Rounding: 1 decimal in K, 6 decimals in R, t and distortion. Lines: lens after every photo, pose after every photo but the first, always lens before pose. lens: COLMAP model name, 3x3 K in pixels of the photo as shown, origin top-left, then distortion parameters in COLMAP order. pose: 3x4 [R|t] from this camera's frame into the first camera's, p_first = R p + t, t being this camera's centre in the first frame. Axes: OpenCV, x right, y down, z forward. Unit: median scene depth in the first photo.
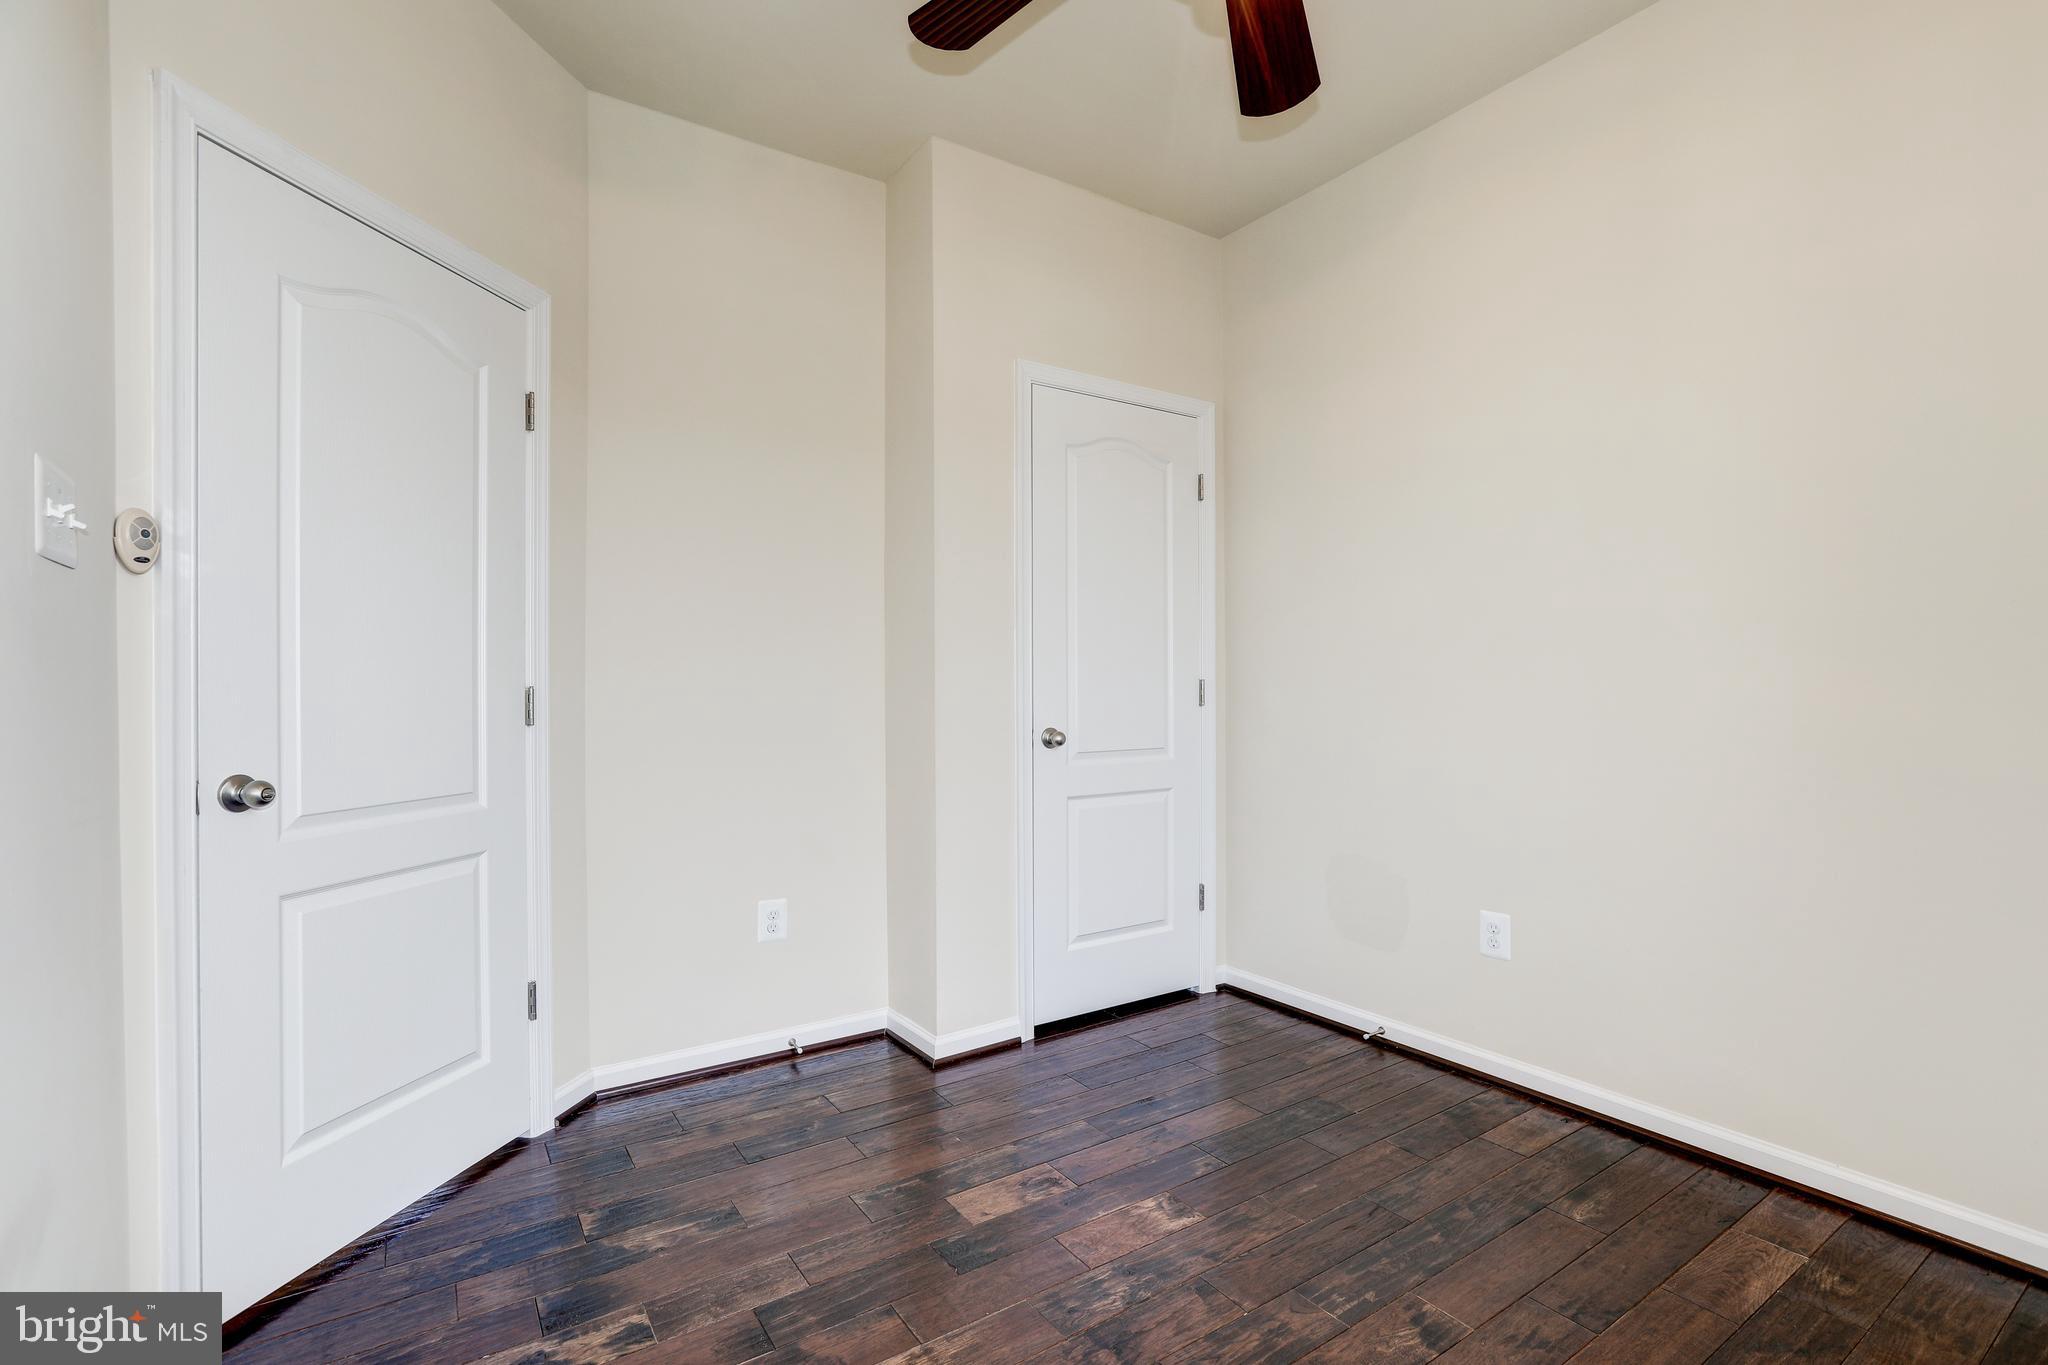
lens RADIAL K [[955.5, 0, 1015.5], [0, 955.5, 684.4], [0, 0, 1]] dist [-0.004881, -0.000275]
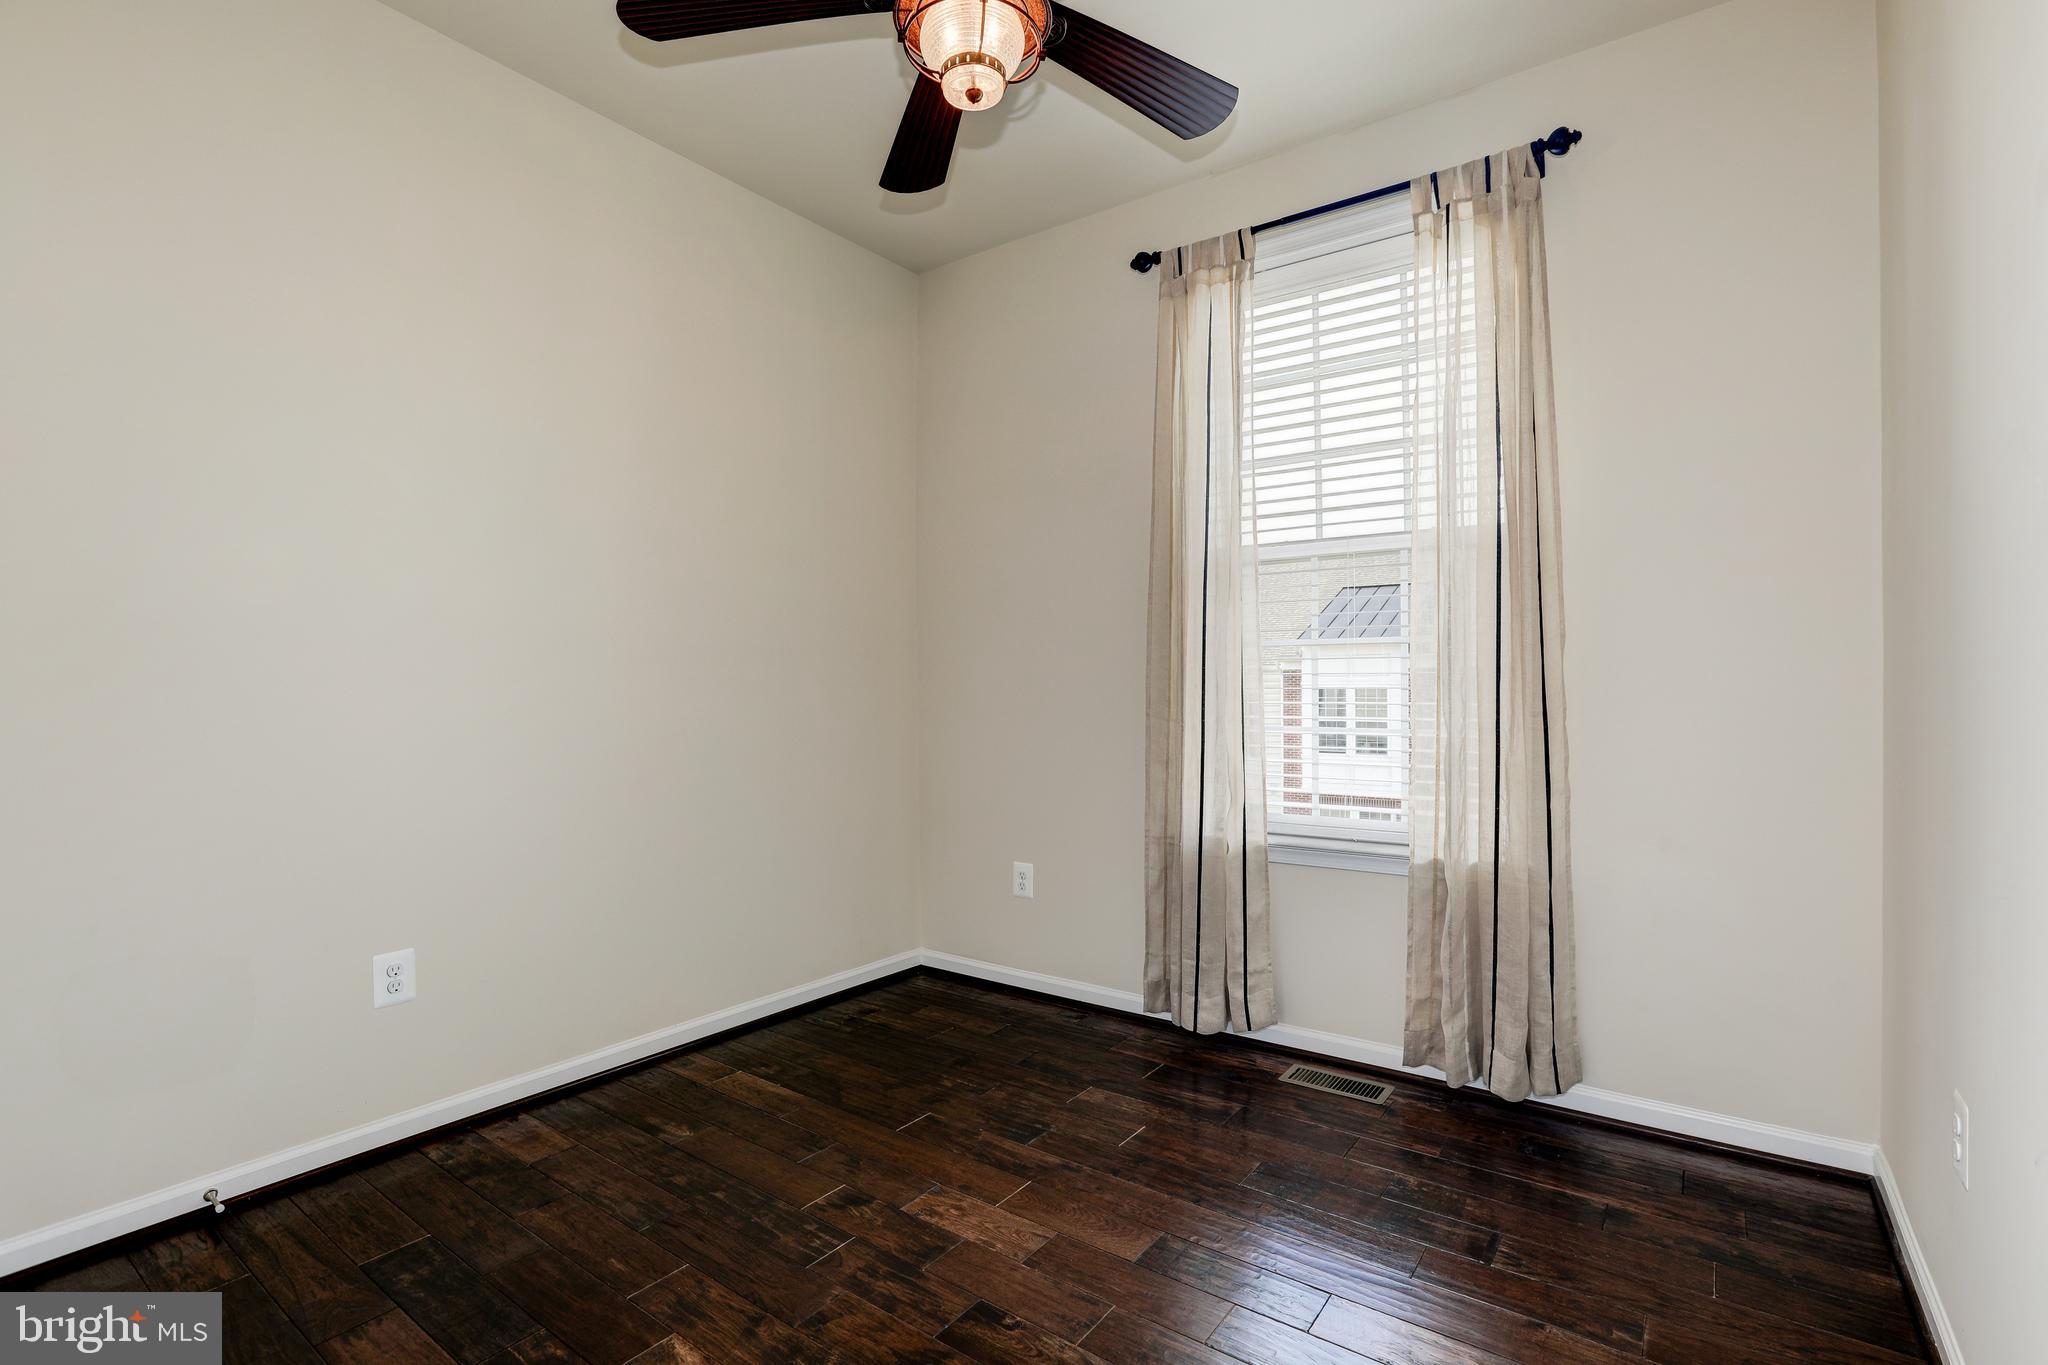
lens RADIAL K [[943.0, 0, 1041.2], [0, 943.0, 687.2], [0, 0, 1]] dist [-0.002879, 0.000016]
pose [[-0.354268, 0.004352, 0.935134, -0.703452], [-0.000372, 0.999988, -0.004795, -0.005995], [-0.935144, -0.002046, -0.354262, 1.011225]]
